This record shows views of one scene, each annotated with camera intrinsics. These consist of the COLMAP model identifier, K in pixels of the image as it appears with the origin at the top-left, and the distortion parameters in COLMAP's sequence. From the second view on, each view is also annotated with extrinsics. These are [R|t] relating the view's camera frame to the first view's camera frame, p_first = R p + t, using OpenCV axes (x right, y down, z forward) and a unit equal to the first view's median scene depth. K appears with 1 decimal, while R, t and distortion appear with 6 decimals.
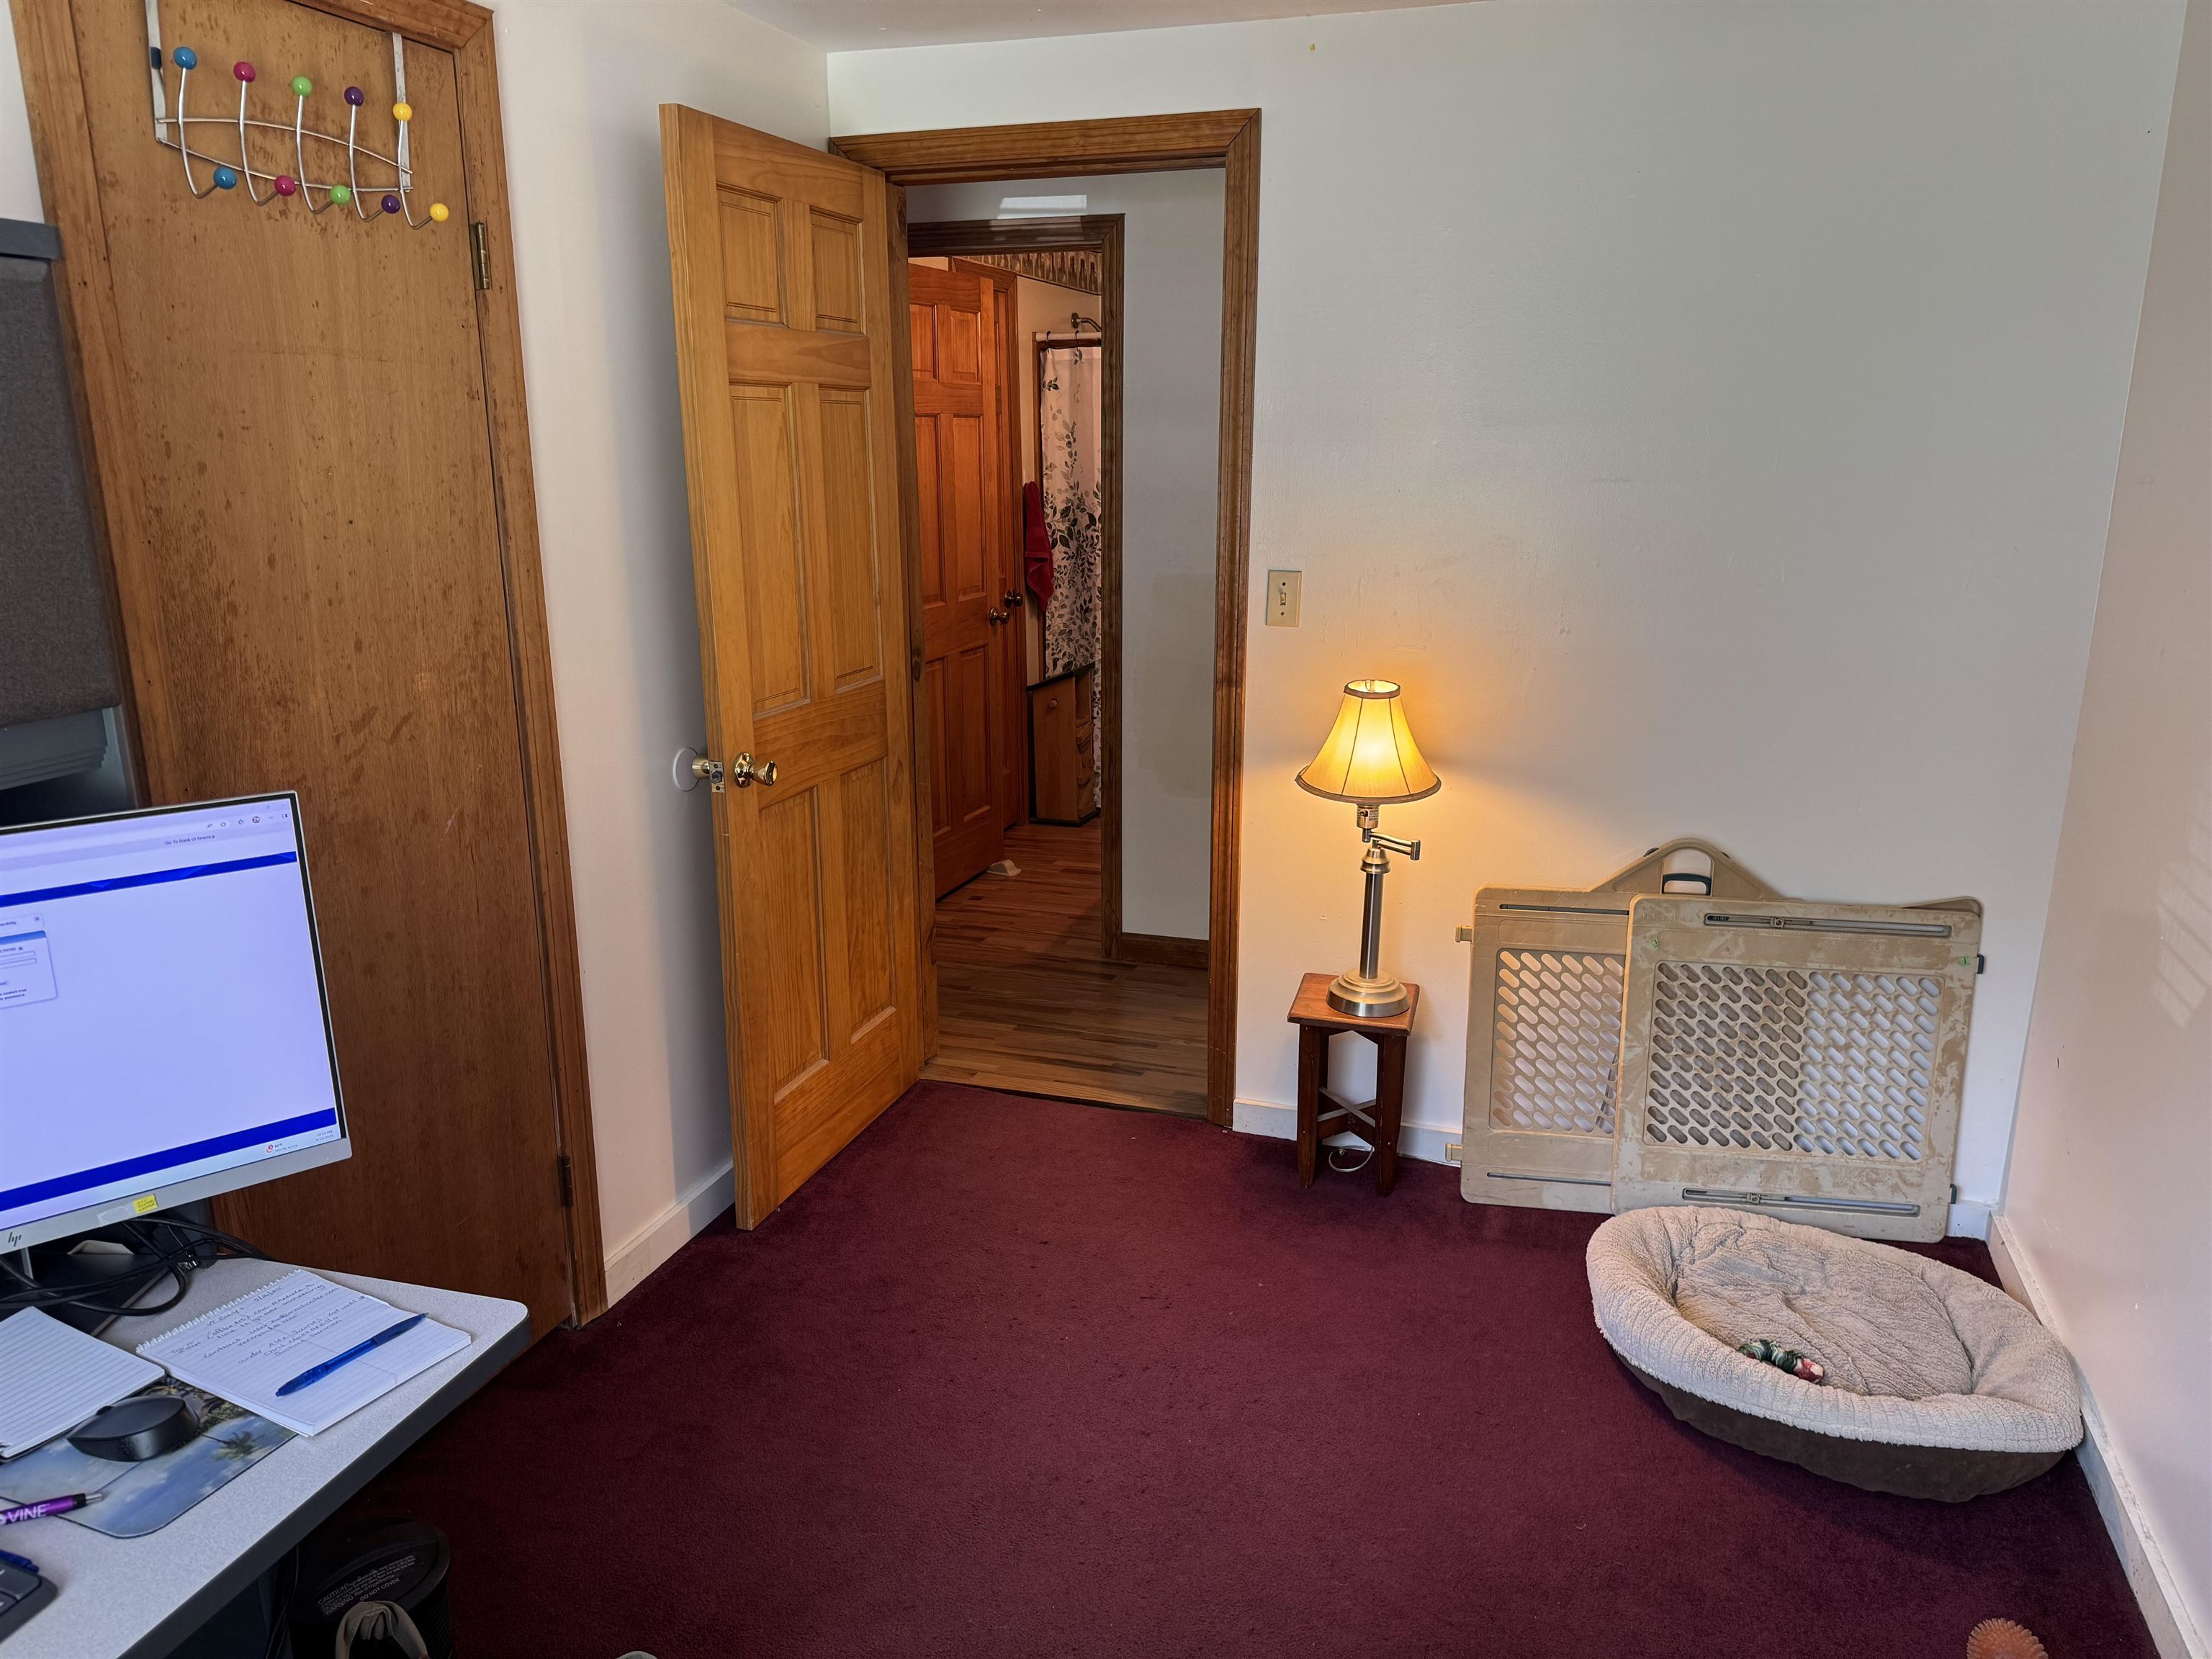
lens RADIAL K [[1554.7, 0, 1096.4], [0, 1554.7, 835.7], [0, 0, 1]] dist [0.053467, -0.069724]
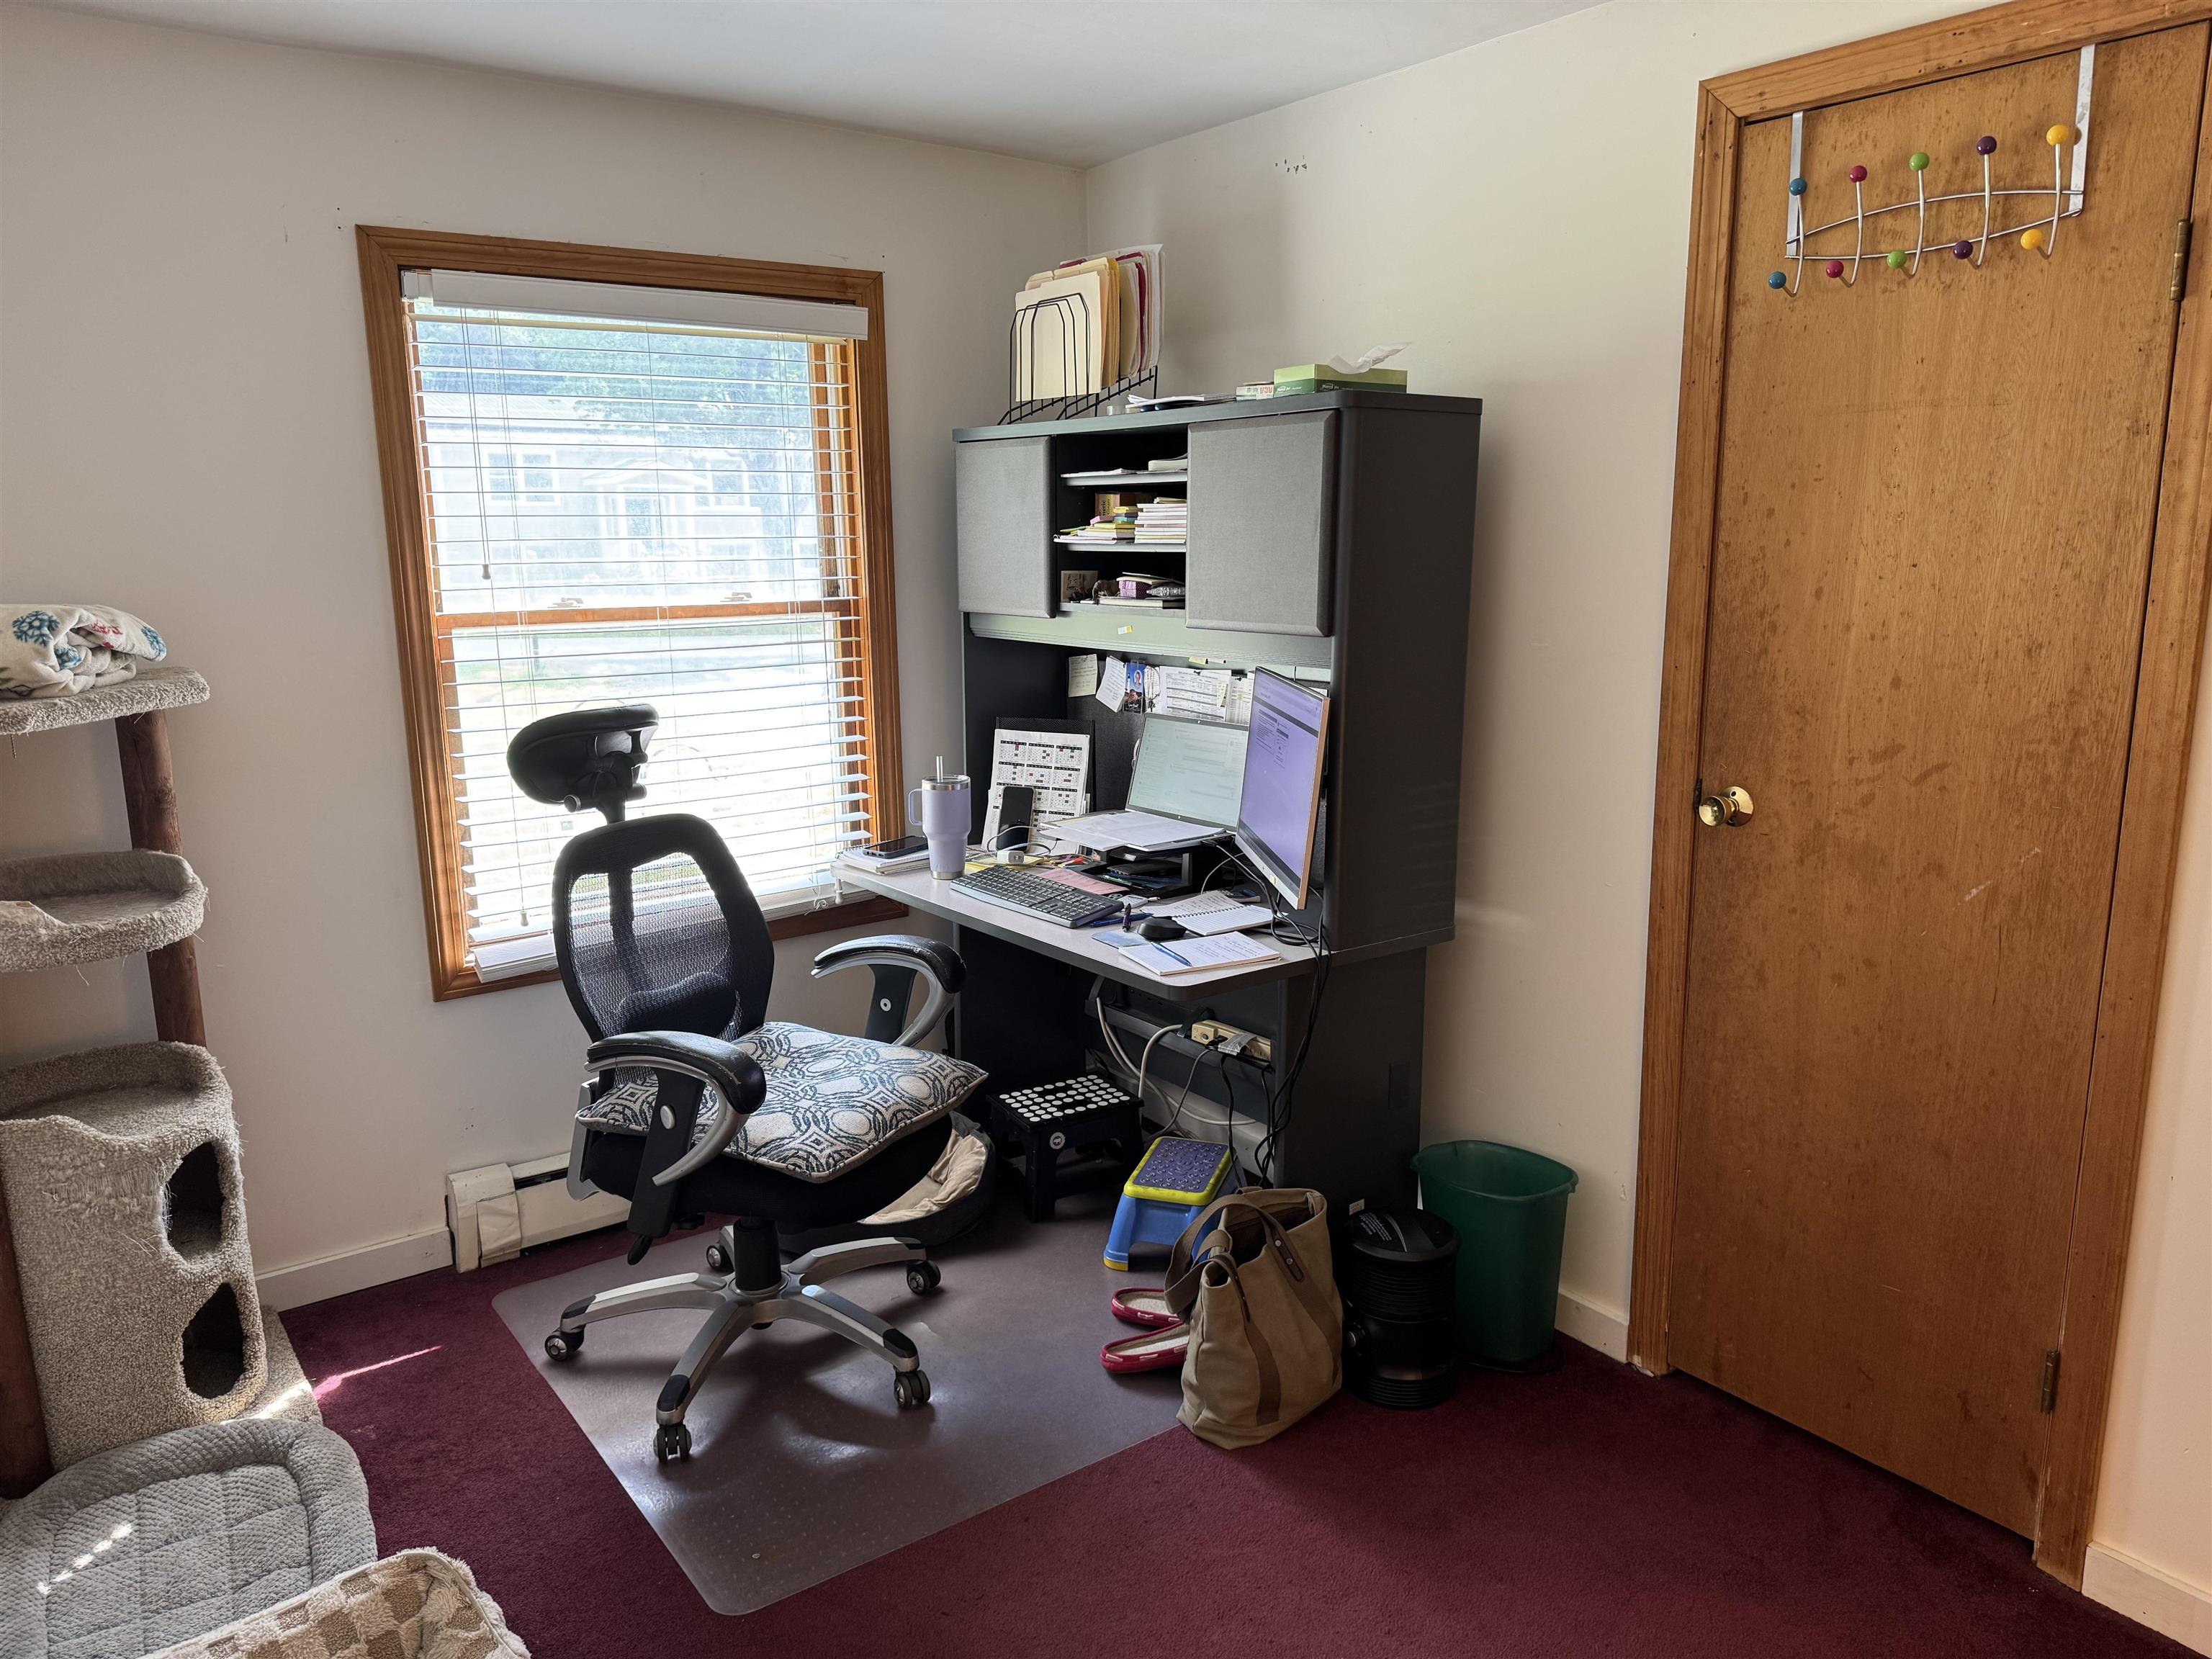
lens RADIAL K [[1554.7, 0, 1096.4], [0, 1554.7, 835.7], [0, 0, 1]] dist [0.053467, -0.069724]
pose [[-0.590481, 0.165795, -0.789838, 0.713062], [-0.189882, 0.922658, 0.335630, -0.287537], [0.784396, 0.348159, -0.513331, 1.199063]]
